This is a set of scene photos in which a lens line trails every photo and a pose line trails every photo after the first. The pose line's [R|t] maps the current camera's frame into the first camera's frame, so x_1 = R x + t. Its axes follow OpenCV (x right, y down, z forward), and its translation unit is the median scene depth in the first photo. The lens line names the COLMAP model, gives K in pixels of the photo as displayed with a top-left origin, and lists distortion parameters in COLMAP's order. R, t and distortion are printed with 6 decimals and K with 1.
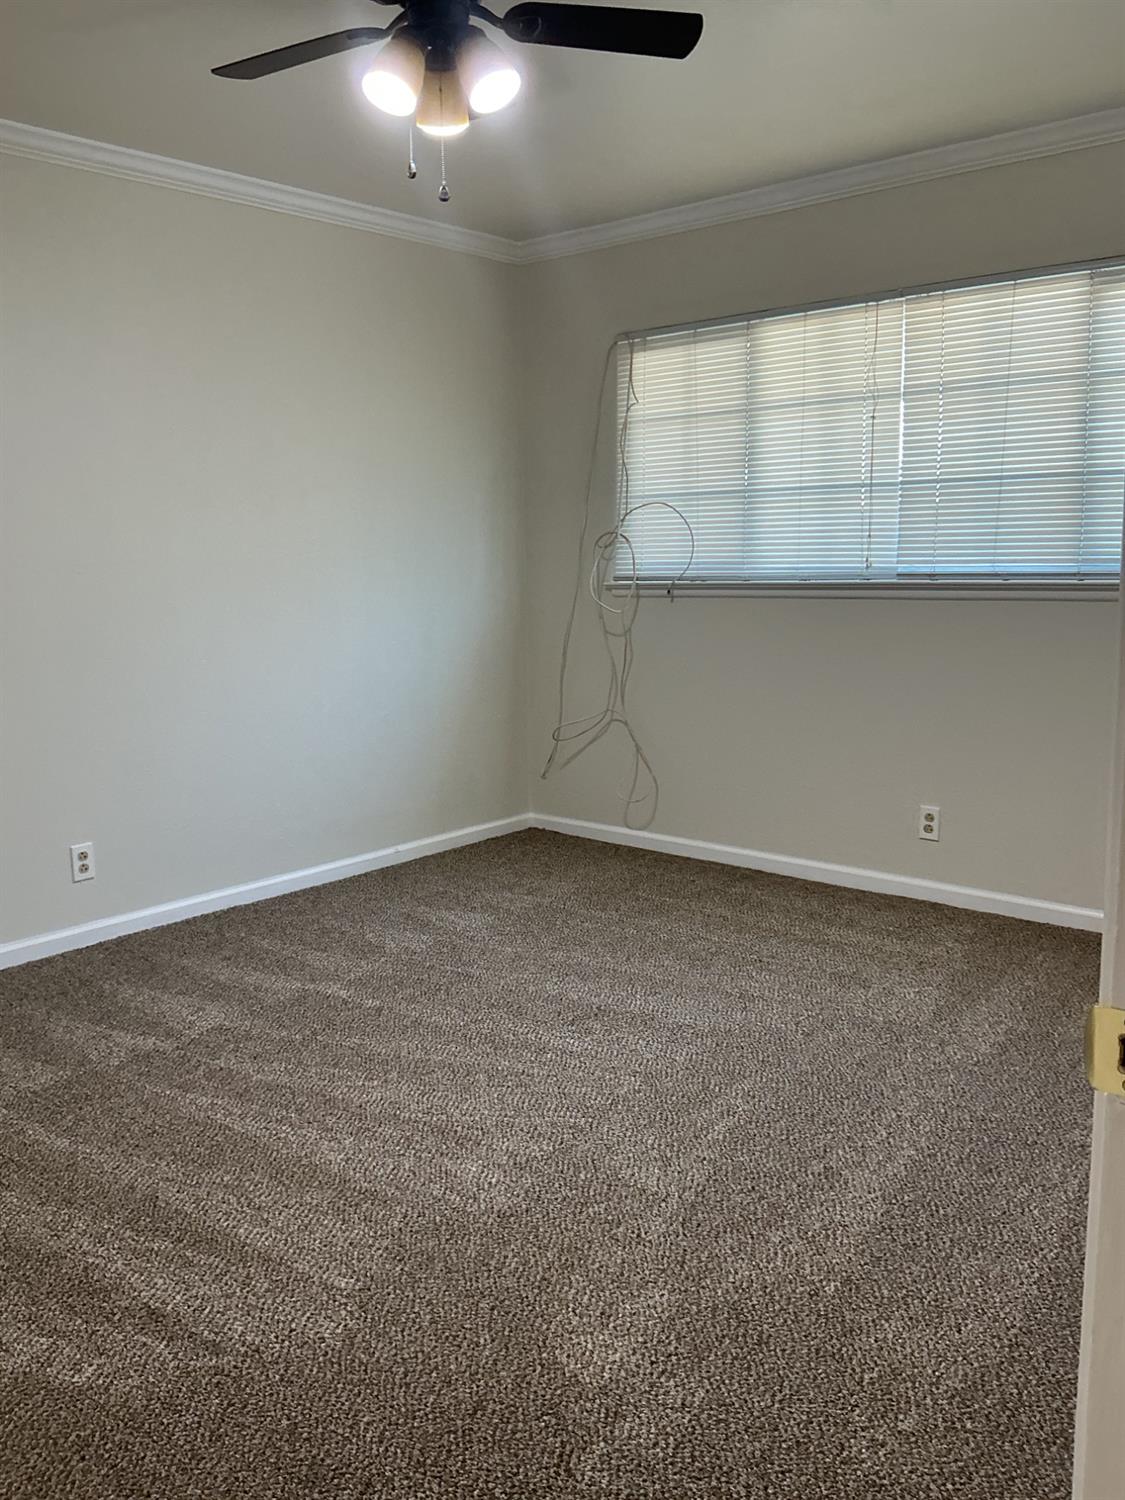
lens RADIAL K [[1256.1, 0, 551.4], [0, 1256.1, 738.2], [0, 0, 1]] dist [0.121278, -0.237674]
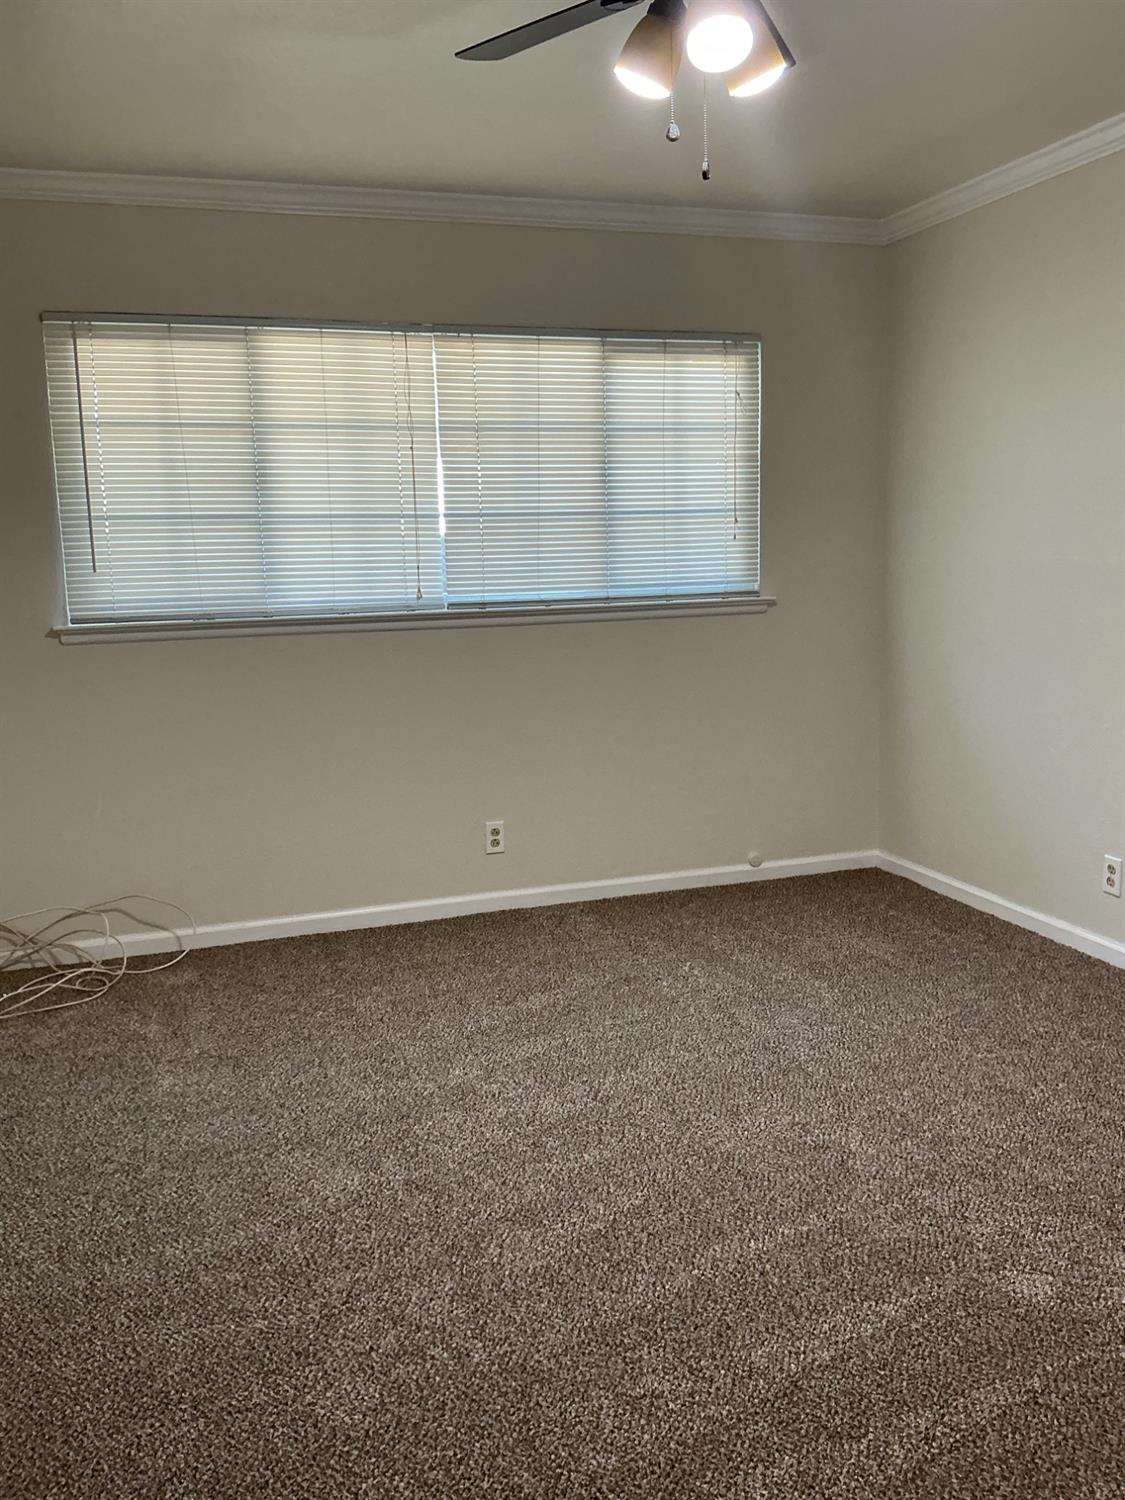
lens RADIAL K [[1256.1, 0, 551.7], [0, 1256.1, 759.7], [0, 0, 1]] dist [0.121278, -0.237674]
pose [[0.516306, -0.127351, 0.846882, -0.560531], [0.147430, 0.987336, 0.058590, -0.051992], [-0.843618, 0.094606, 0.528543, 0.399424]]
